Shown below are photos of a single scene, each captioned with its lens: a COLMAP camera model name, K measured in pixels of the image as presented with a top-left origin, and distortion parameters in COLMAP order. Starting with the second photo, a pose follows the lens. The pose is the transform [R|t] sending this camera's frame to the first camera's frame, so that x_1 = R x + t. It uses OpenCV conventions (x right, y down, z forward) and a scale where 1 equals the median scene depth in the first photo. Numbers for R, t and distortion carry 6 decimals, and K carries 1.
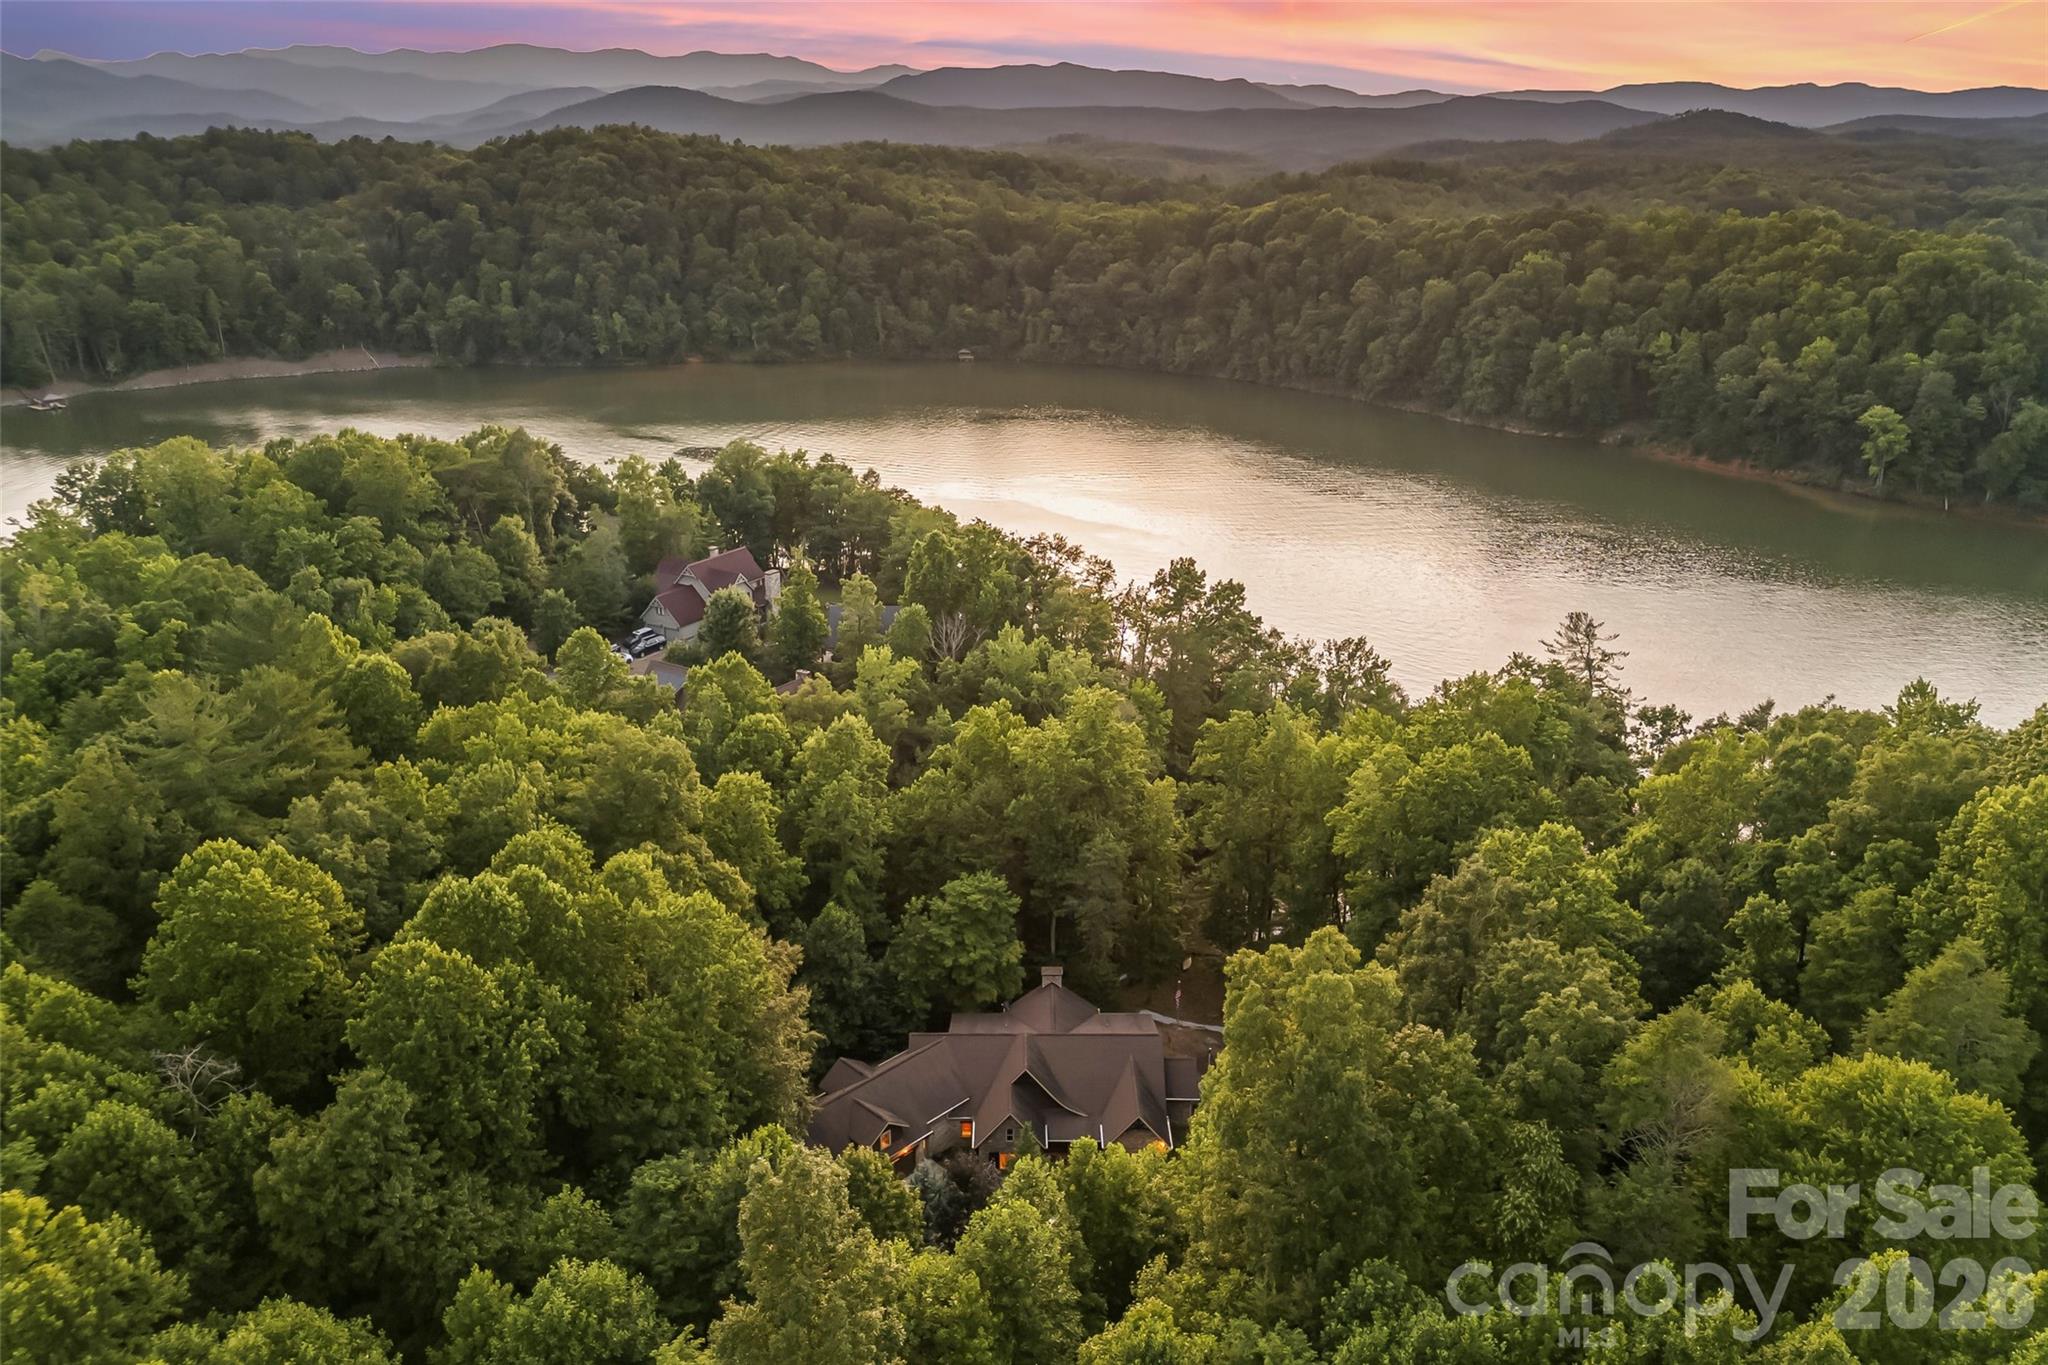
lens RADIAL K [[1387.4, 0, 1024.0], [0, 1387.4, 682.5], [0, 0, 1]] dist [0.099900, -0.112868]
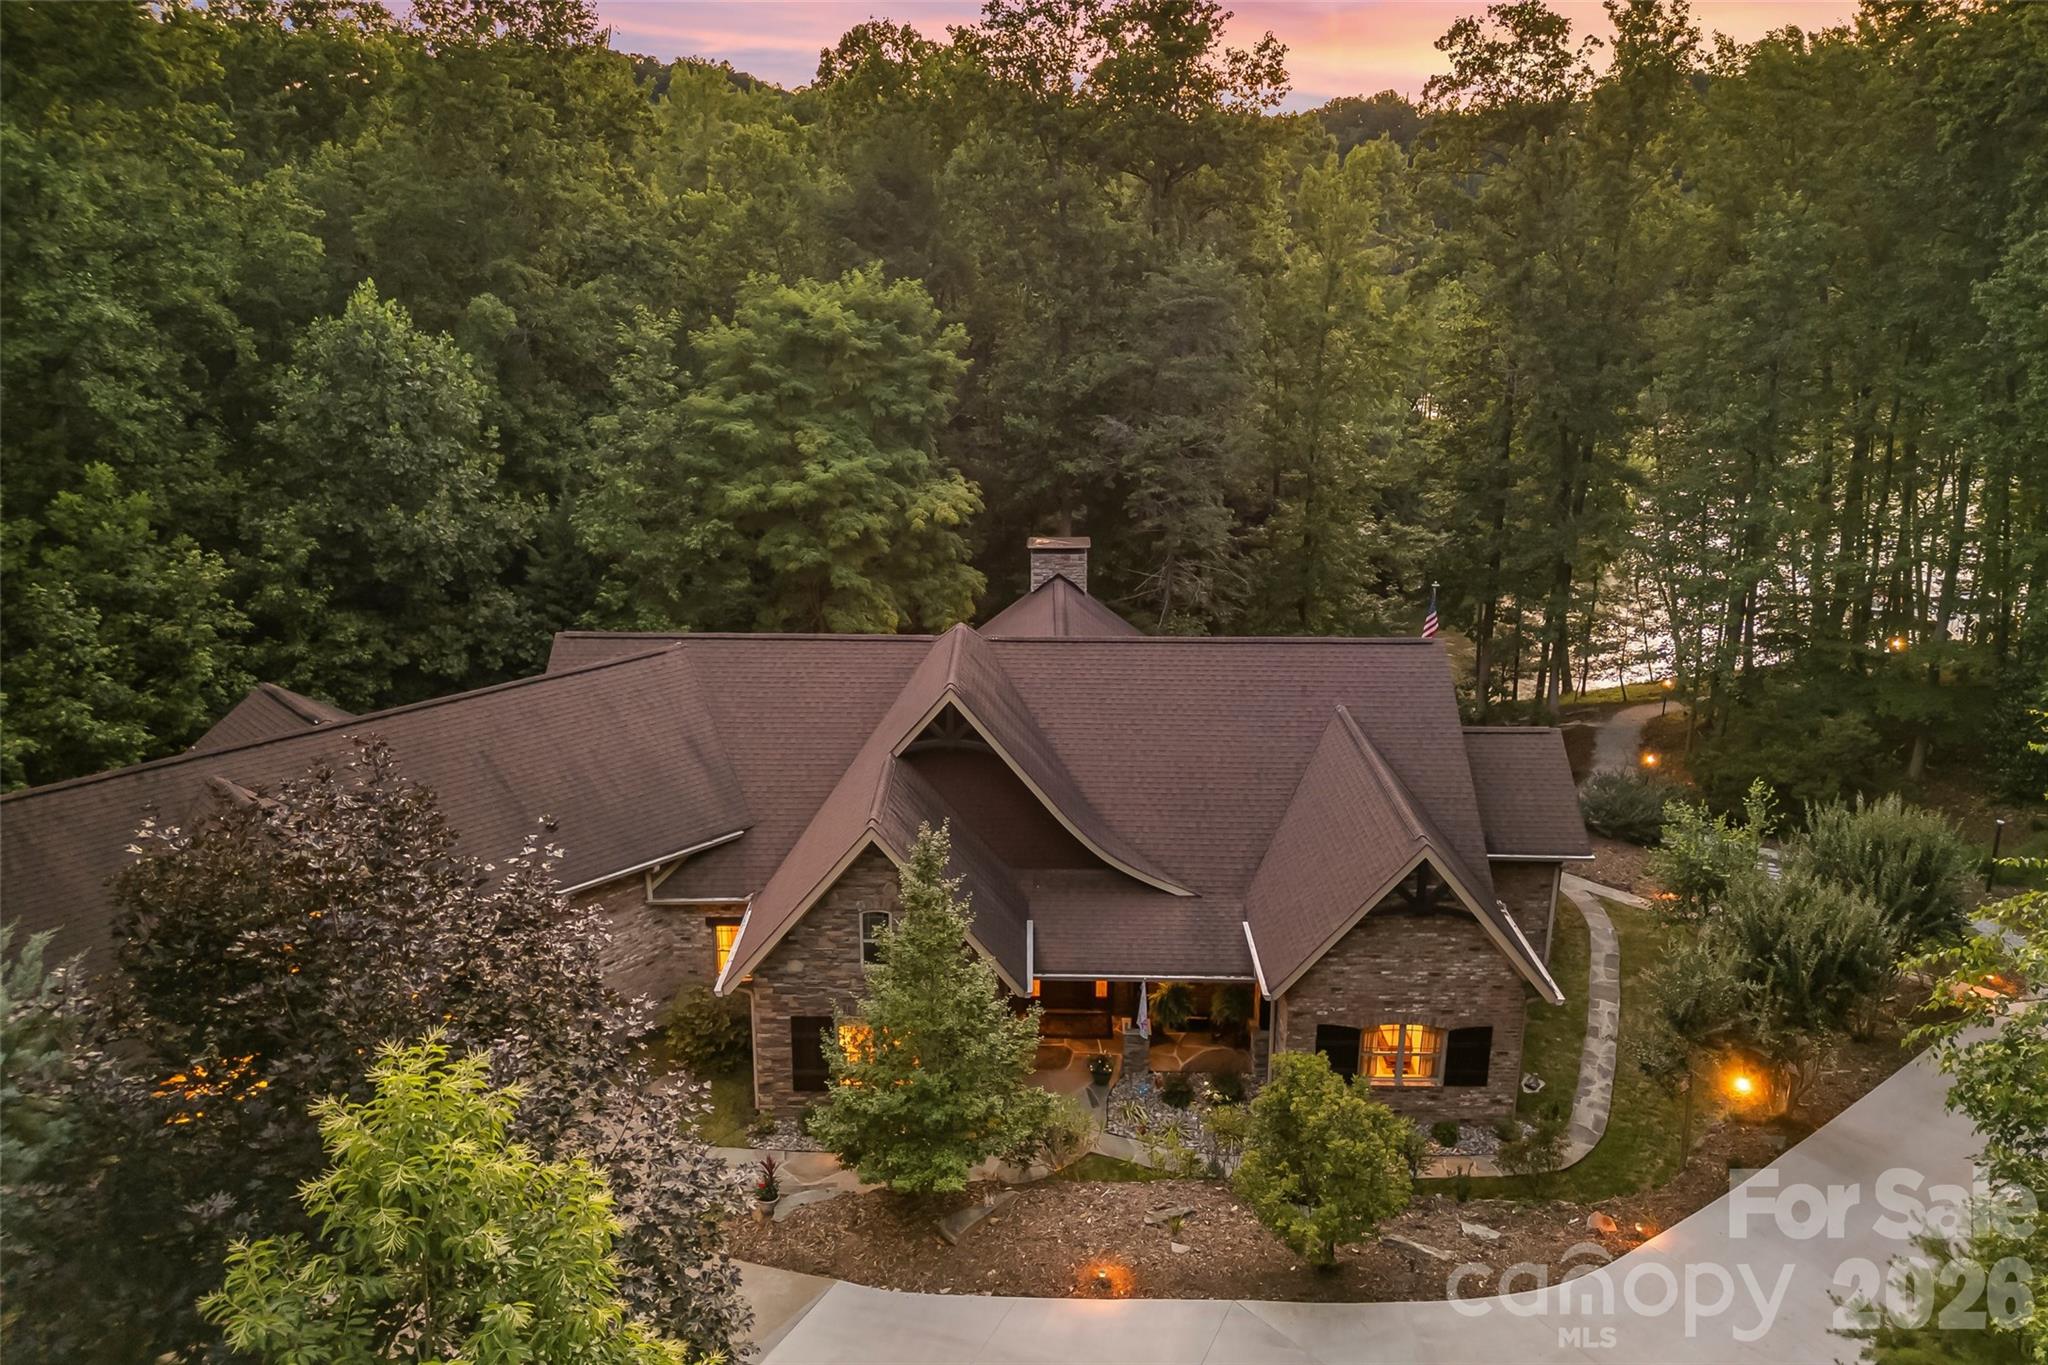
lens RADIAL K [[1387.4, 0, 1024.0], [0, 1387.4, 682.5], [0, 0, 1]] dist [0.099900, -0.112868]
pose [[0.999934, 0.004640, -0.010553, 0.015562], [-0.004924, 0.999622, -0.027042, 0.252801], [0.010423, 0.027092, 0.999579, 0.672313]]
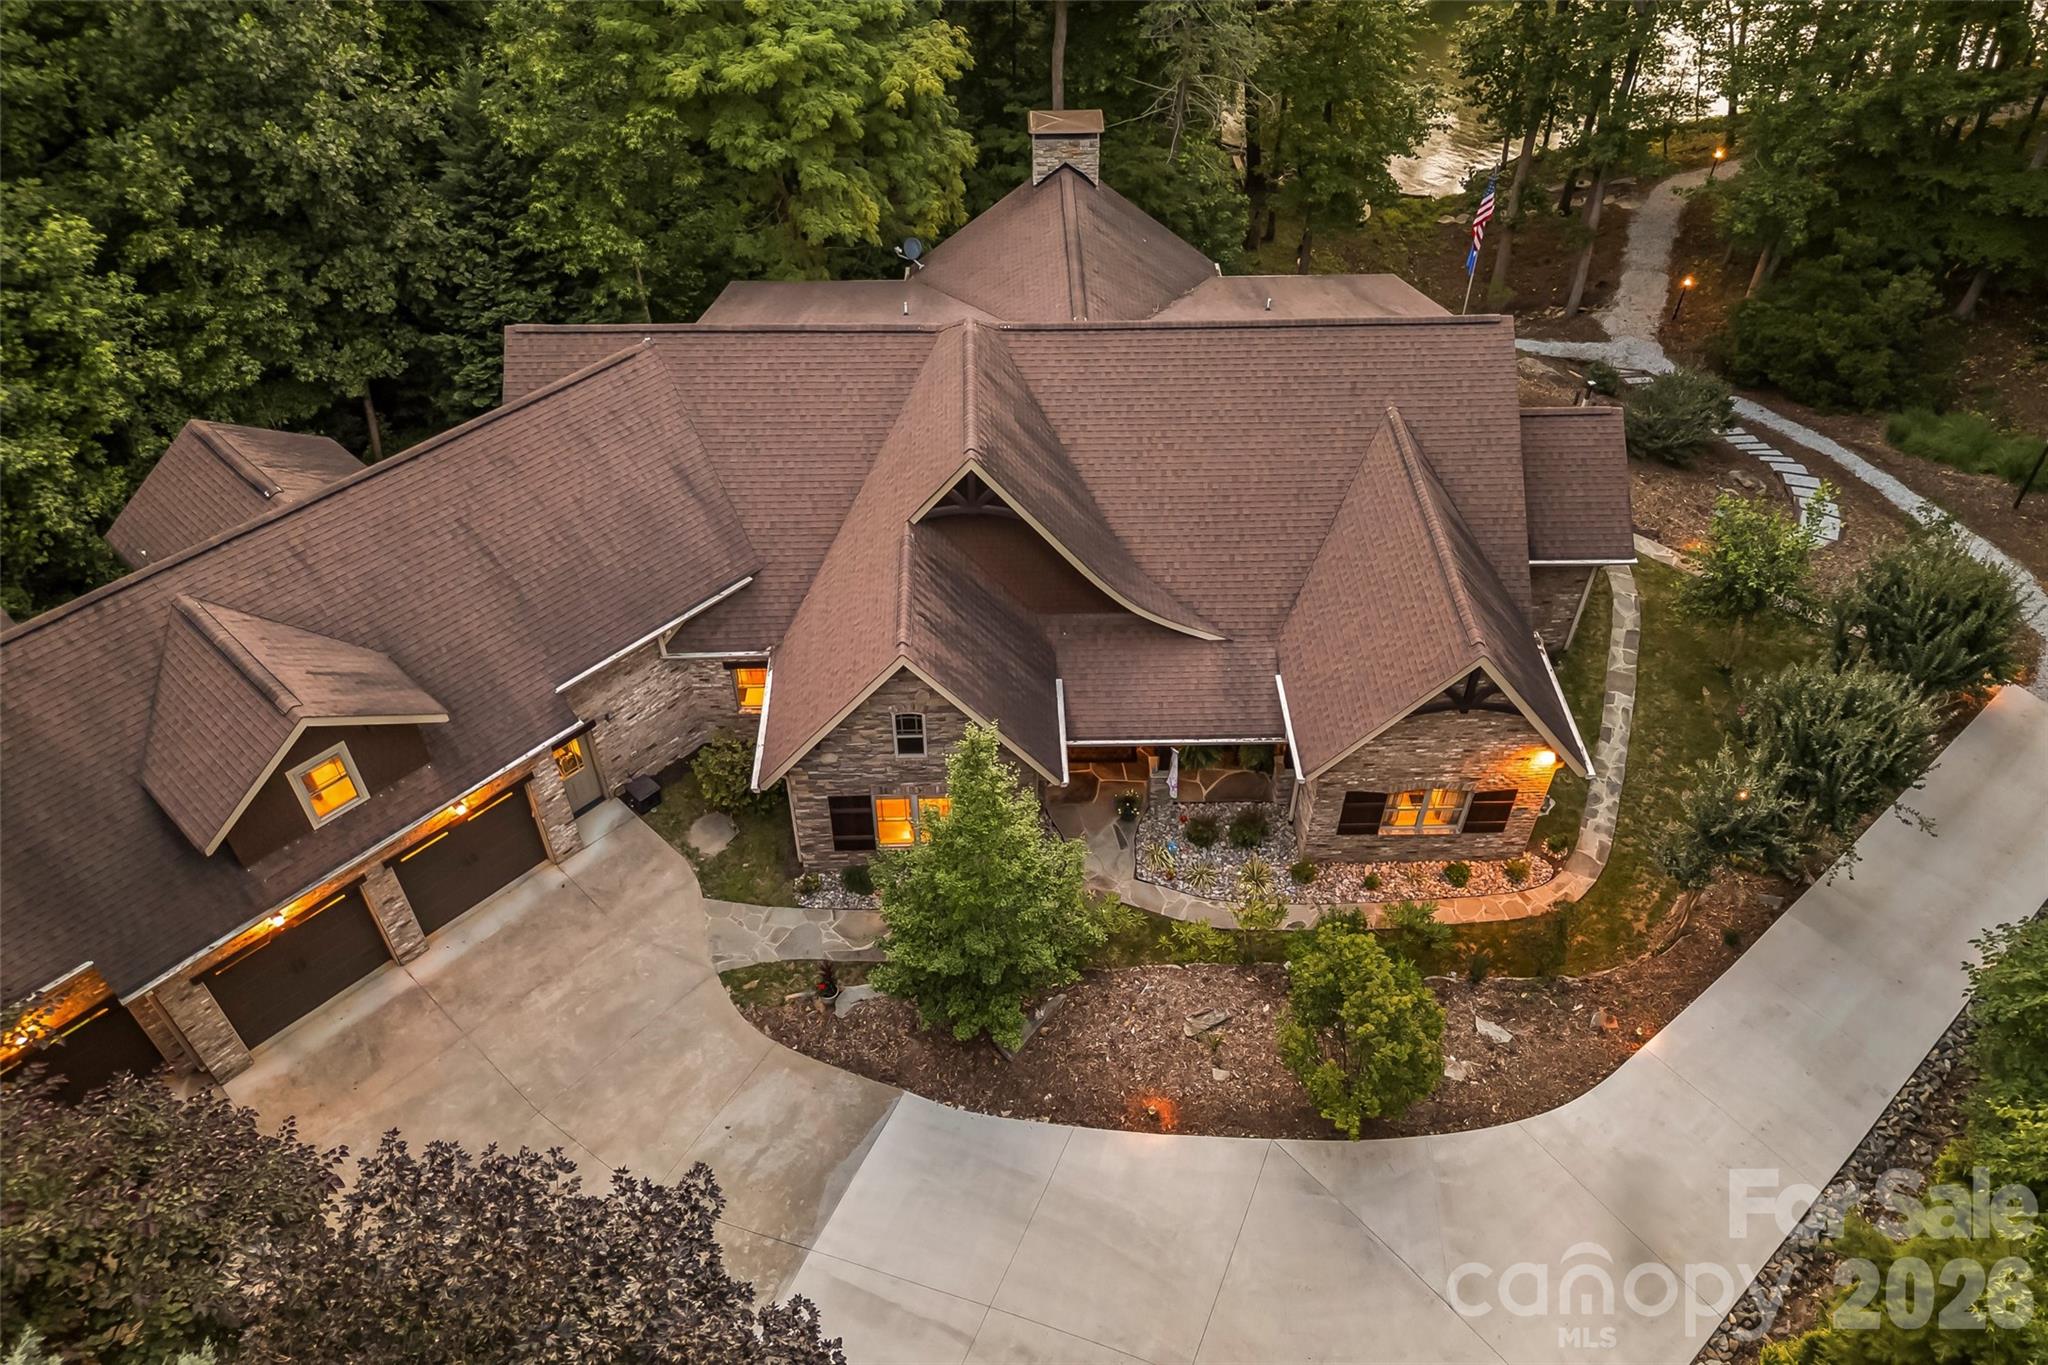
lens RADIAL K [[1387.4, 0, 1024.0], [0, 1387.4, 682.5], [0, 0, 1]] dist [0.099900, -0.112868]
pose [[0.999718, -0.018405, 0.014990, 0.005287], [0.010352, 0.906335, 0.422432, 0.191668], [-0.021361, -0.422158, 0.906270, 0.699448]]
